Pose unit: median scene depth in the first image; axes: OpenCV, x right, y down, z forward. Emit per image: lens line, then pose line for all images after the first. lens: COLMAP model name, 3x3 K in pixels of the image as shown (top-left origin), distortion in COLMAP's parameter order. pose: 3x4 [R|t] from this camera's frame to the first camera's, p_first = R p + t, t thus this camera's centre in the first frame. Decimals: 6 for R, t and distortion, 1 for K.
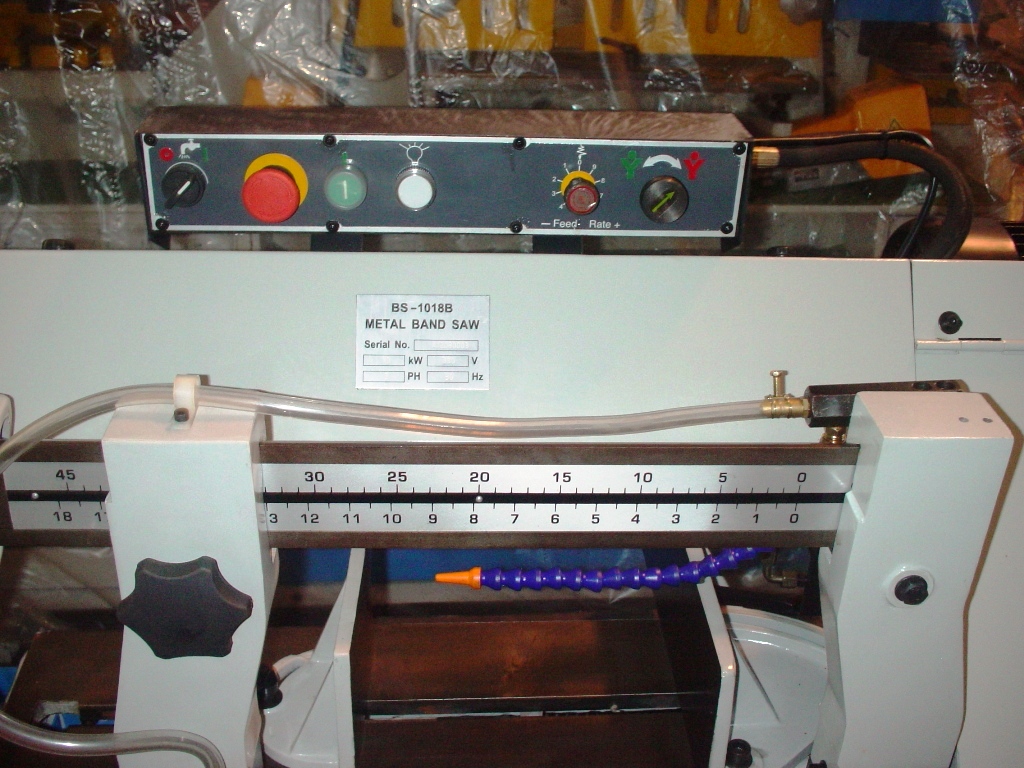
lens RADIAL K [[1144.6, 0, 512.0], [0, 1144.6, 384.0], [0, 0, 1]] dist [-0.073121, 0.011482]
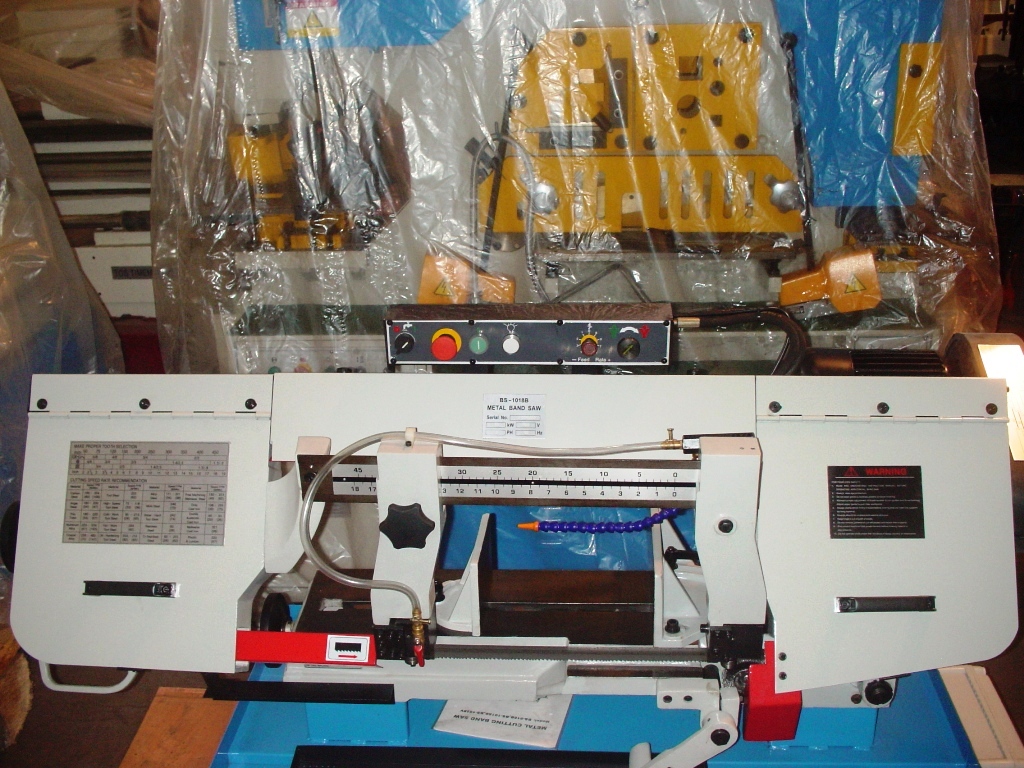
lens RADIAL K [[1144.6, 0, 512.0], [0, 1144.6, 384.0], [0, 0, 1]] dist [-0.073121, 0.011482]
pose [[0.990952, -0.001858, -0.134206, 0.202068], [-0.009160, 0.996636, -0.081438, 0.076128], [0.133906, 0.081931, 0.987601, -1.094457]]
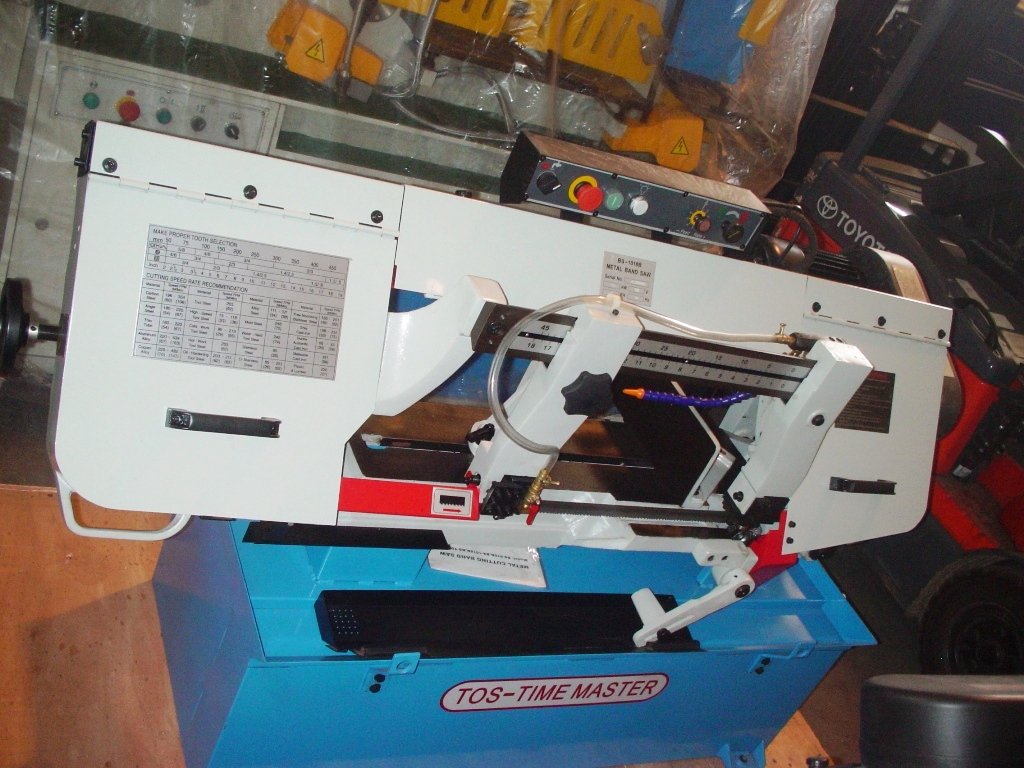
lens RADIAL K [[1144.6, 0, 512.0], [0, 1144.6, 384.0], [0, 0, 1]] dist [-0.073121, 0.011482]
pose [[0.880336, 0.120920, 0.458679, -1.193278], [-0.184803, 0.977990, 0.096866, -0.012627], [-0.436871, -0.170040, 0.883306, -0.775411]]
